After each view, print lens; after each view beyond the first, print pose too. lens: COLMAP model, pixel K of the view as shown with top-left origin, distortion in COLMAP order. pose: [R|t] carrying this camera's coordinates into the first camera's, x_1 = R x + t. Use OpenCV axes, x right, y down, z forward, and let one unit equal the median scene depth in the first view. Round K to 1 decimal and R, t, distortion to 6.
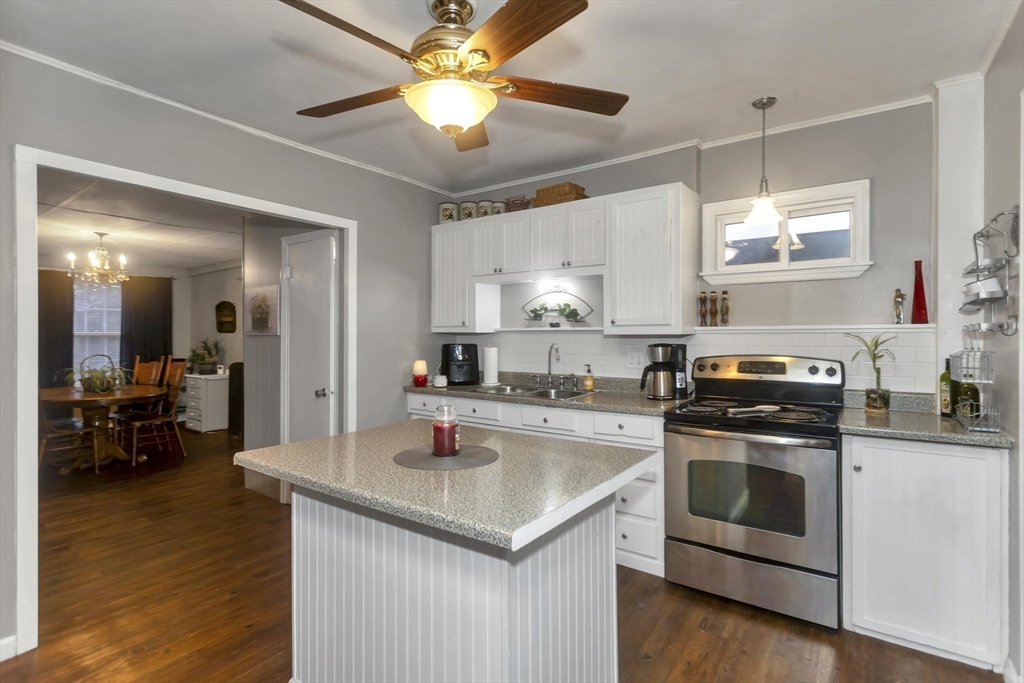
lens RADIAL K [[483.4, 0, 518.0], [0, 483.4, 342.5], [0, 0, 1]] dist [0.002883, -0.001542]
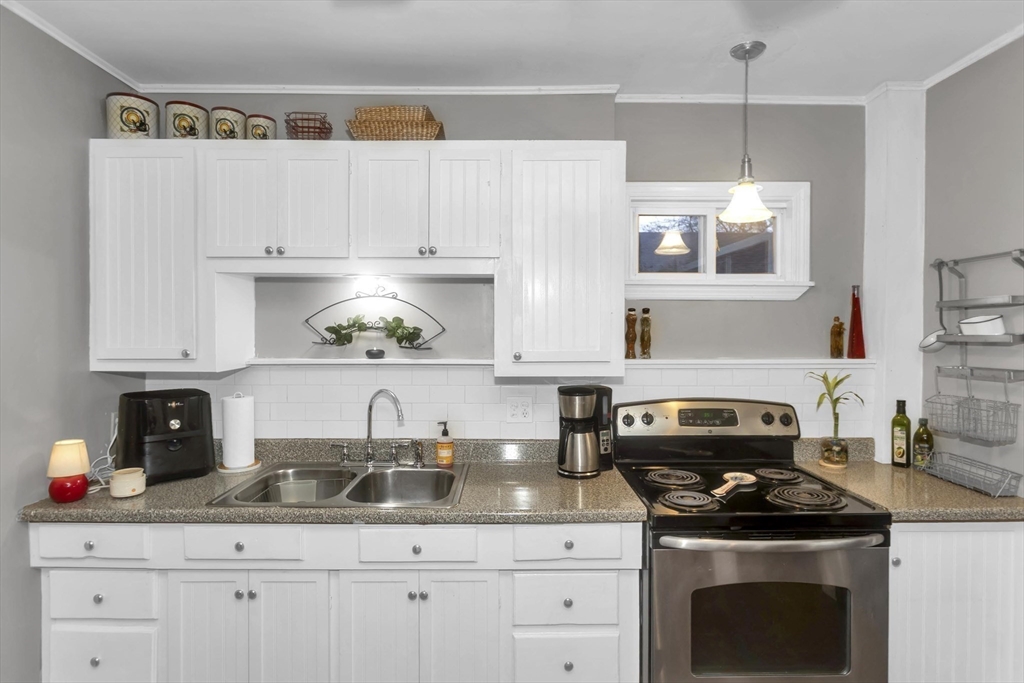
lens RADIAL K [[533.8, 0, 510.2], [0, 533.8, 337.6], [0, 0, 1]] dist [0.001550, 0.001022]
pose [[0.818658, -0.011039, 0.574175, -0.162567], [0.006908, 0.999932, 0.009376, -0.062709], [-0.574240, -0.003709, 0.818679, 0.404911]]
